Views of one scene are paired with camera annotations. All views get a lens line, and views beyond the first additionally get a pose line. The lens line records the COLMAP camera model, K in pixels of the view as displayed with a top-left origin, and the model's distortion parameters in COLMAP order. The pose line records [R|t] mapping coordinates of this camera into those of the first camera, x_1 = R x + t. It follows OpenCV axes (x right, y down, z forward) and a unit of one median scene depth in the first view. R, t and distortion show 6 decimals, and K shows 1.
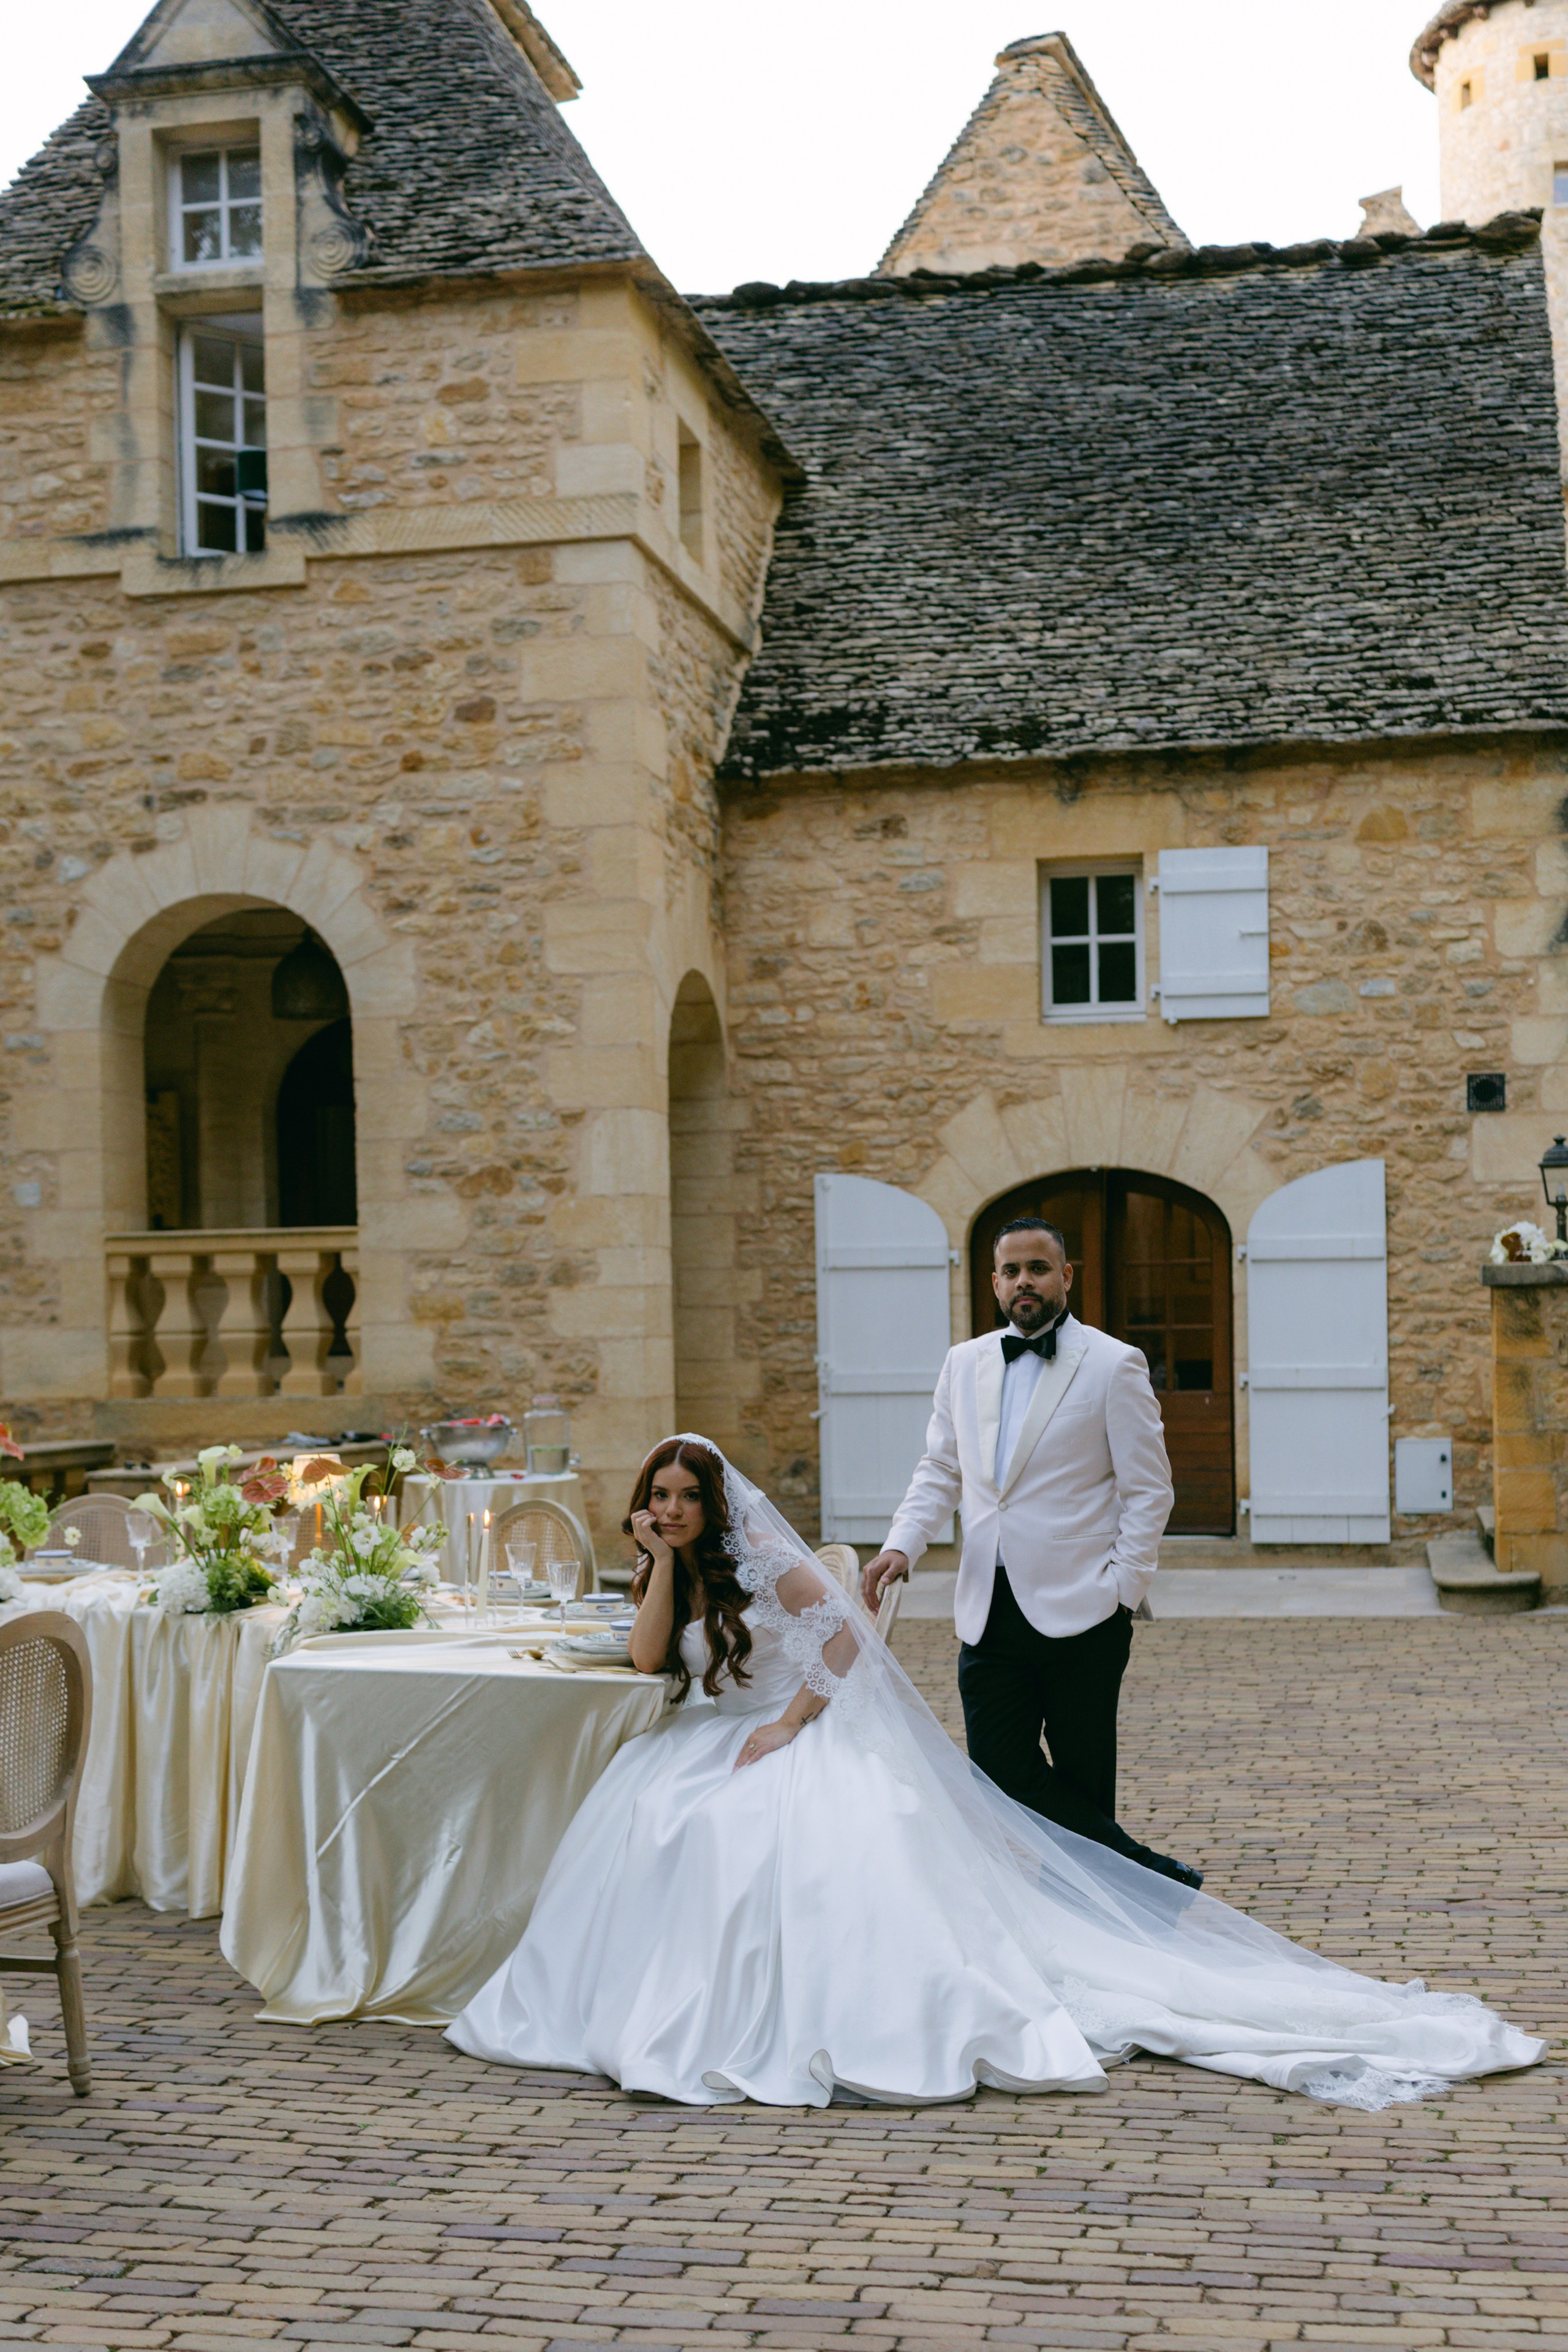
lens RADIAL K [[2565.6, 0, 884.6], [0, 2565.6, 1374.5], [0, 0, 1]] dist [0.021149, -0.039656]
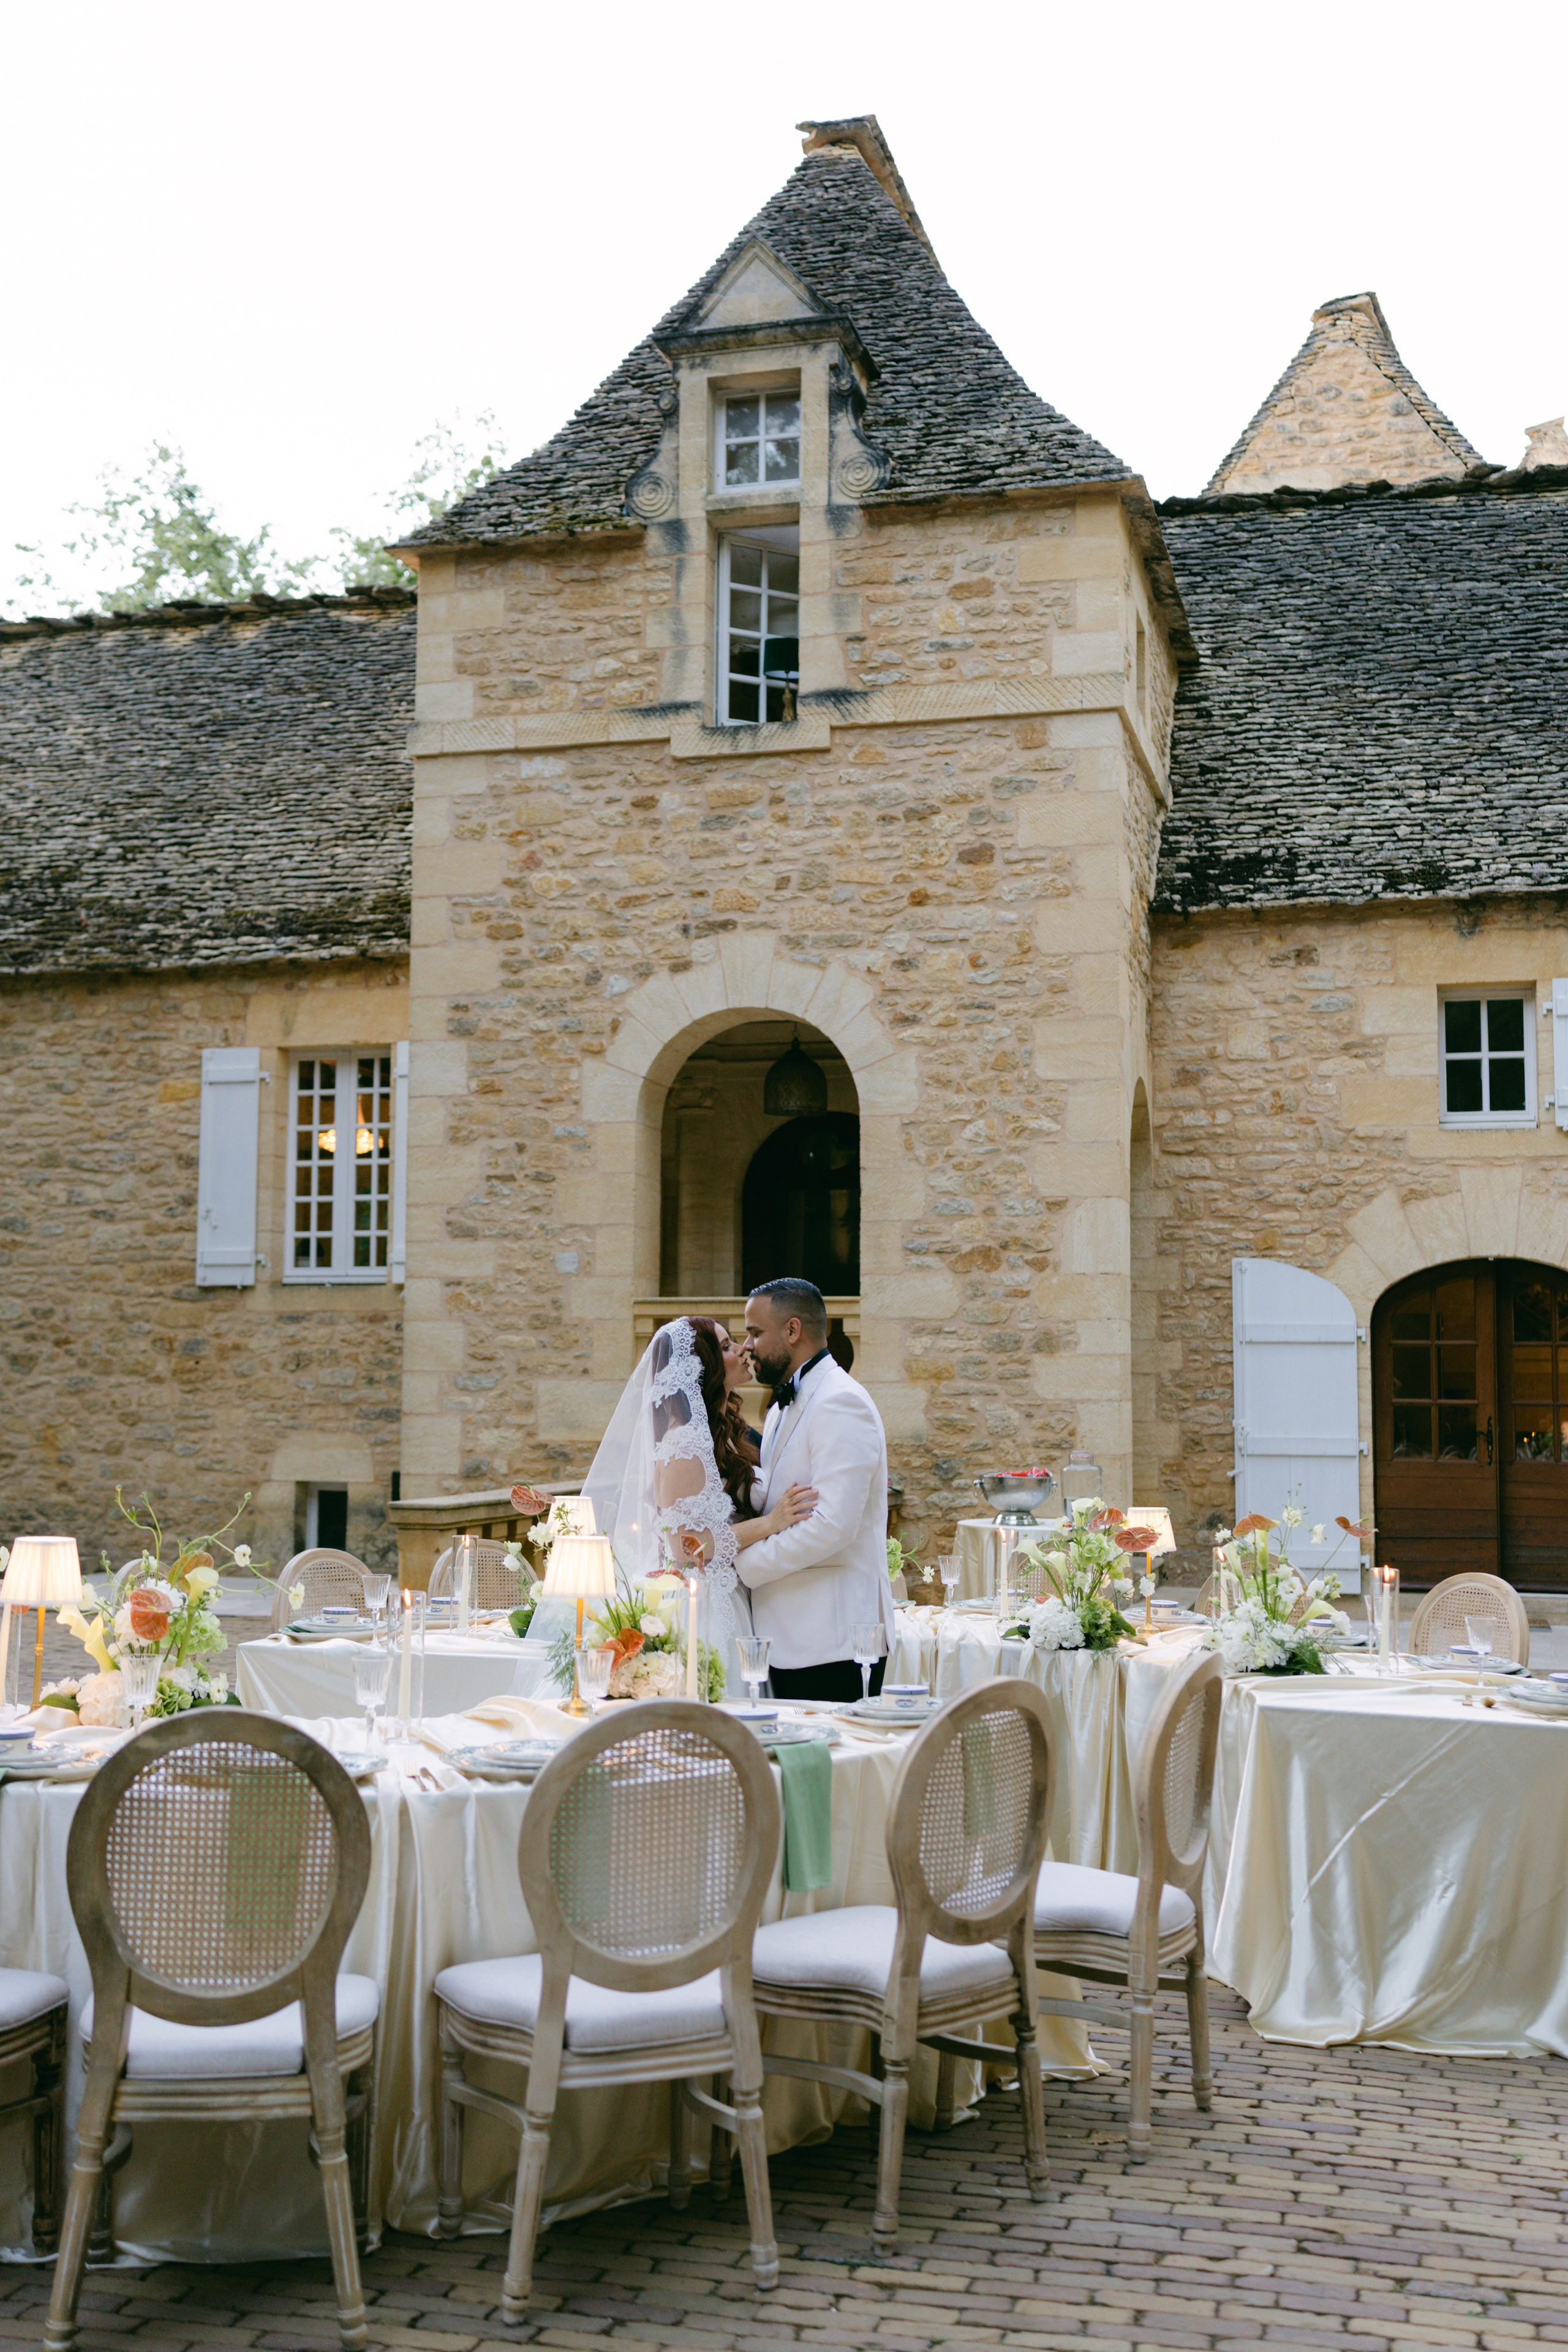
lens RADIAL K [[2243.1, 0, 768.4], [0, 2243.1, 1189.8], [0, 0, 1]] dist [0.017306, -0.026466]
pose [[0.996857, 0.017582, -0.077248, -0.166388], [-0.025582, 0.994267, -0.103816, -0.000235], [0.074980, 0.105466, 0.991592, 0.004120]]
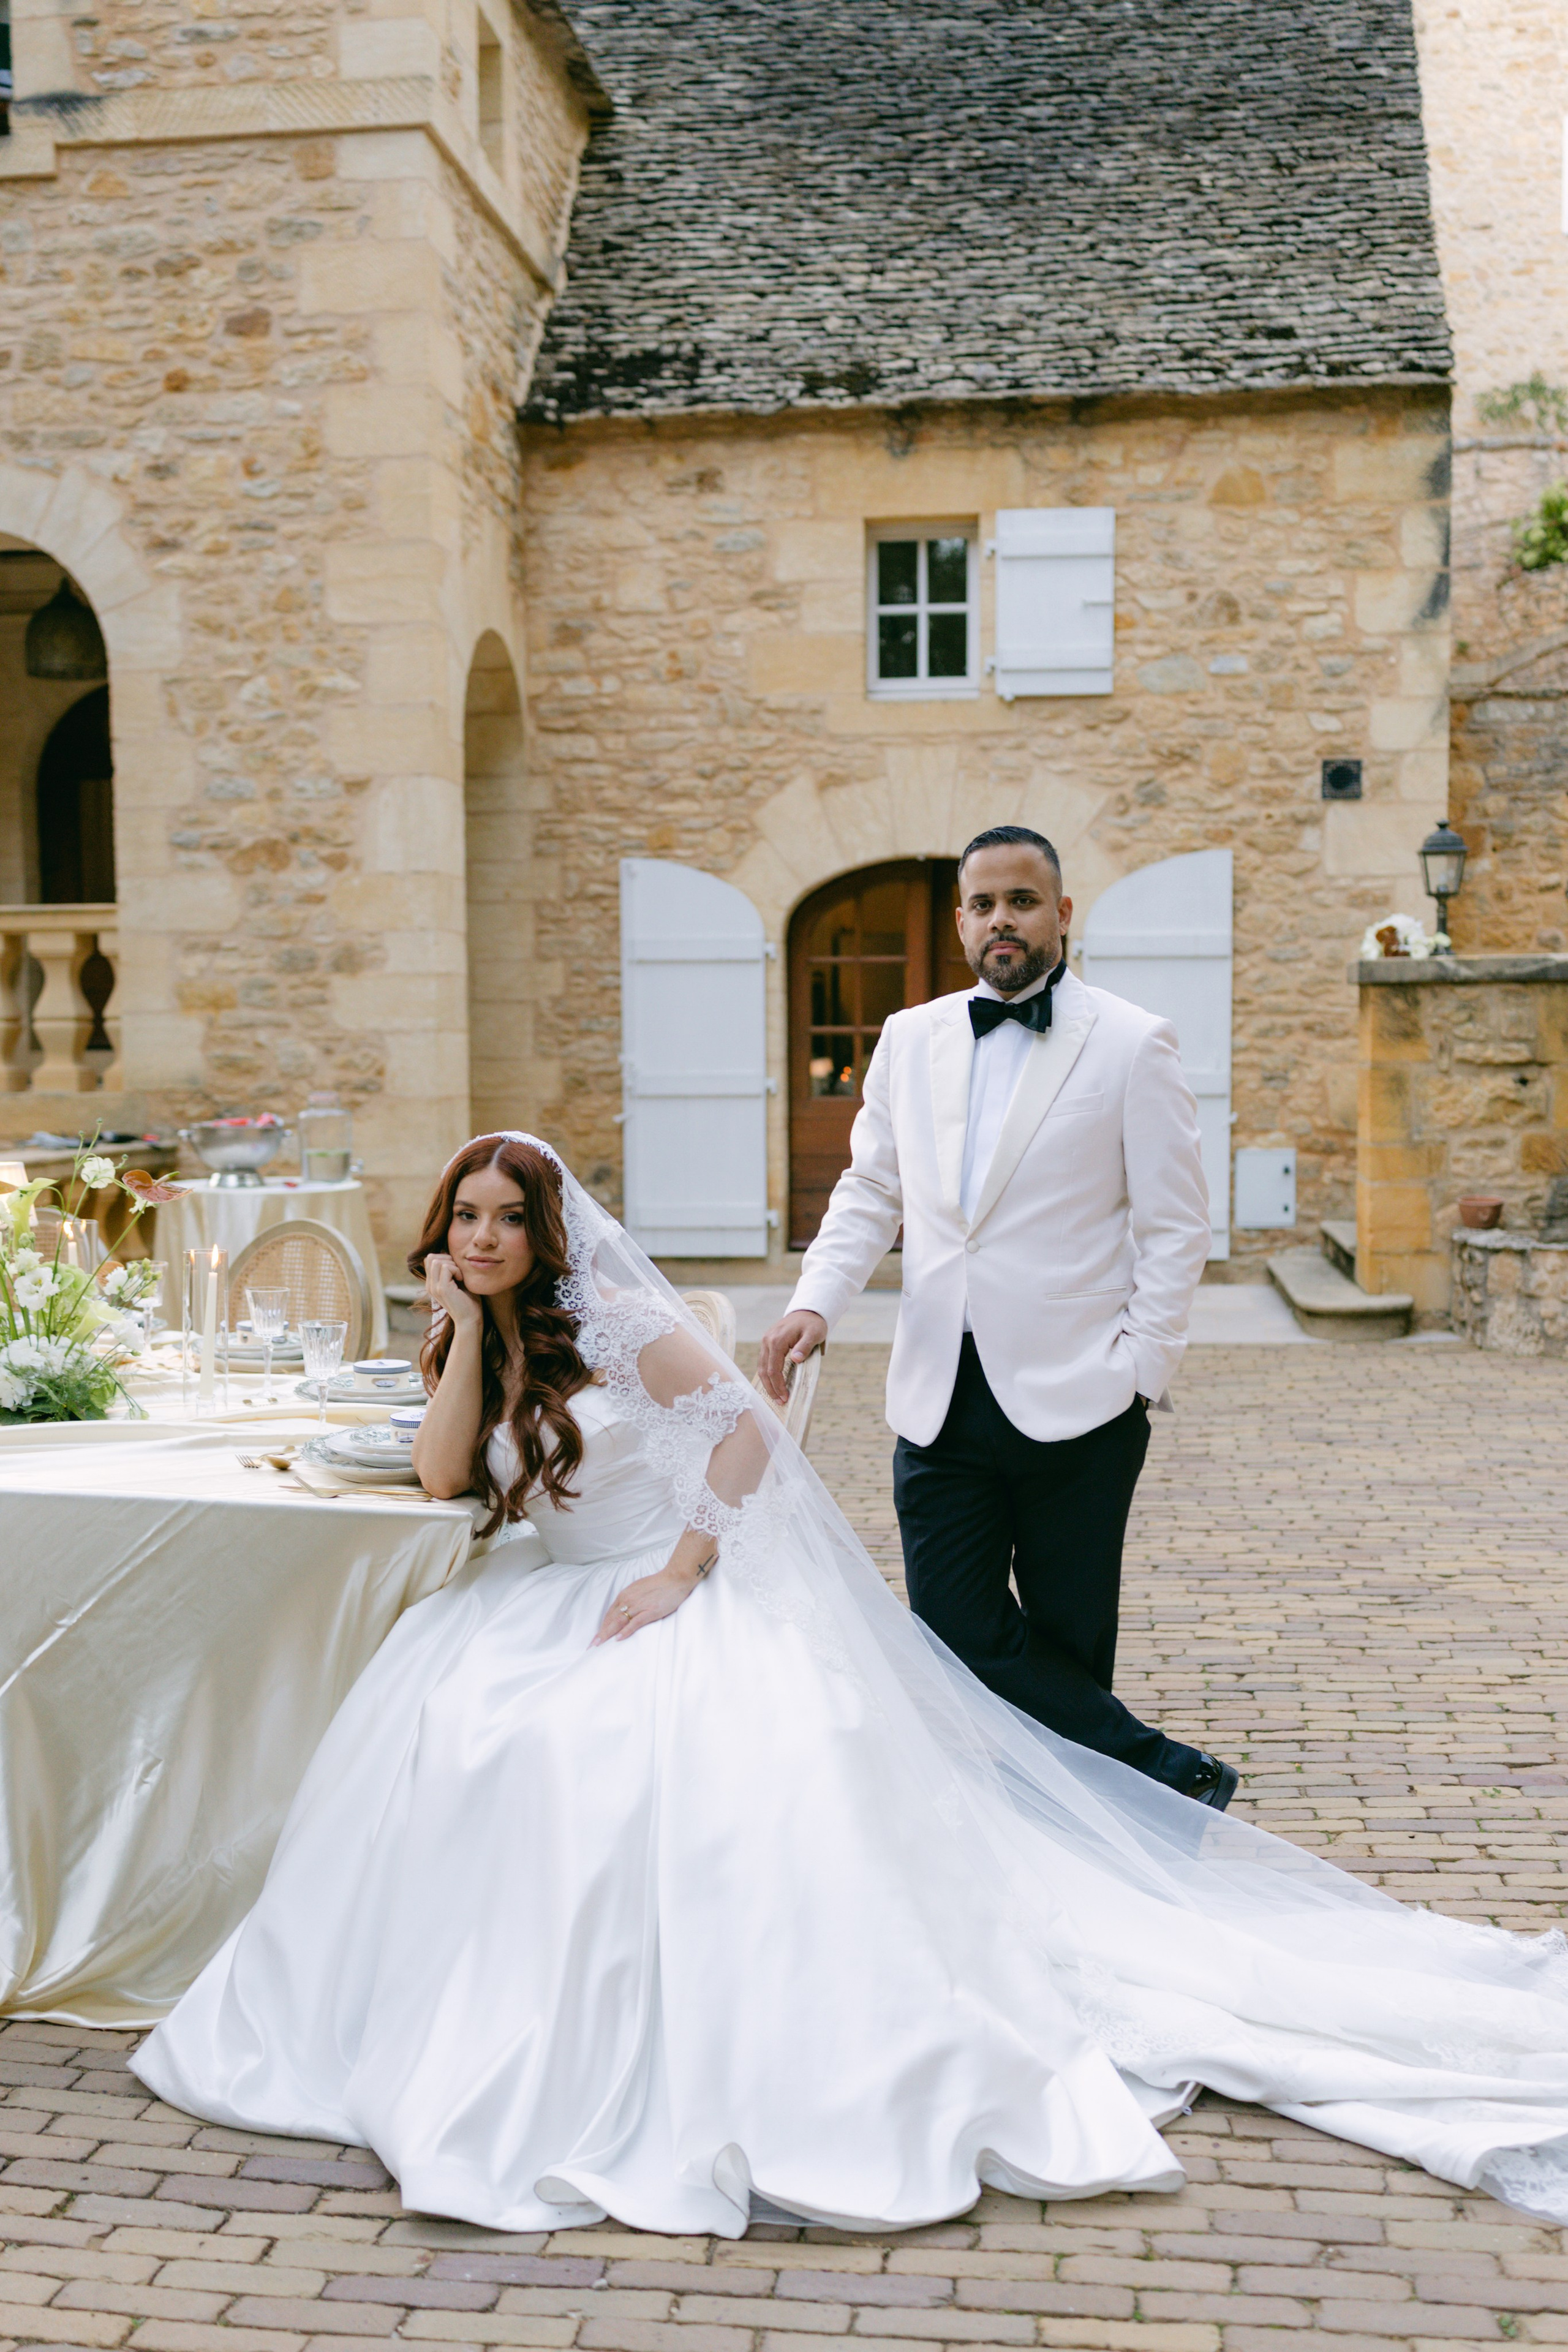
lens RADIAL K [[2280.4, 0, 759.6], [0, 2280.4, 1210.2], [0, 0, 1]] dist [0.013475, -0.033963]
pose [[0.998772, 0.007730, 0.048942, -0.017735], [-0.010388, 0.998471, 0.054290, 0.003872], [-0.048448, -0.054732, 0.997325, 0.178707]]
